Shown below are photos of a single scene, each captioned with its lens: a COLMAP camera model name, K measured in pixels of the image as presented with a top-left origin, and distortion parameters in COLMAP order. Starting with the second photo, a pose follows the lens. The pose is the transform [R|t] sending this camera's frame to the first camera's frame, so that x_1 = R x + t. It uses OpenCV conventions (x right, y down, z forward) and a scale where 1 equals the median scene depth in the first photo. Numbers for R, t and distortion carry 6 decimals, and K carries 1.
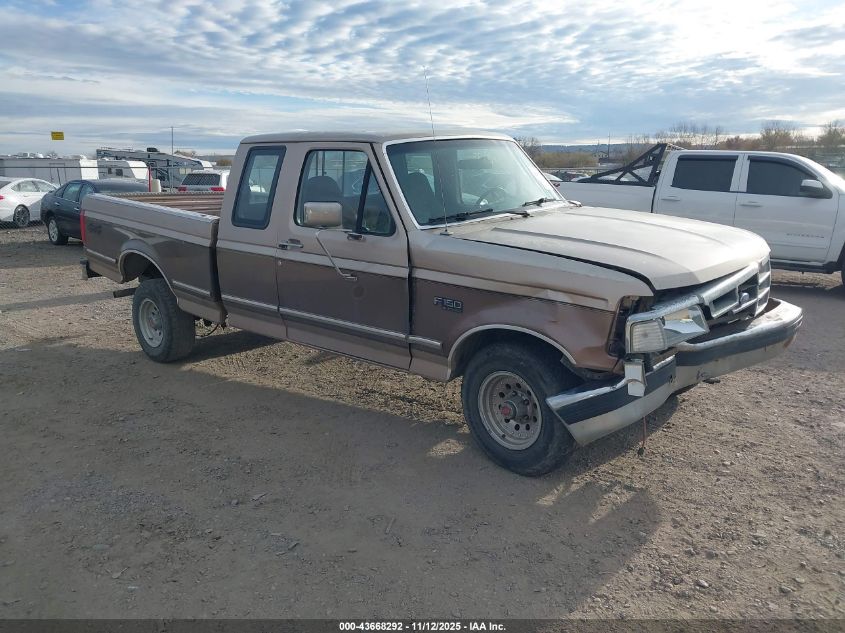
lens RADIAL K [[676.3, 0, 422.5], [0, 676.3, 316.5], [0, 0, 1]] dist [0.001818, 0.000908]
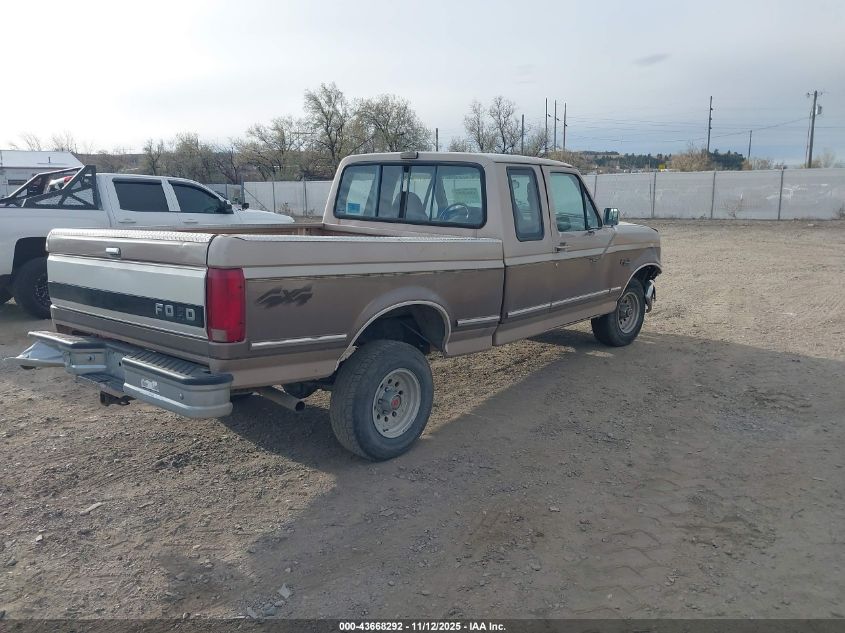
lens RADIAL K [[676.3, 0, 422.5], [0, 676.3, 316.5], [0, 0, 1]] dist [0.001818, 0.000908]
pose [[0.004645, -0.179016, 0.983835, -0.683046], [0.219616, 0.960009, 0.173643, -0.121361], [-0.975575, 0.215260, 0.043774, 0.583229]]
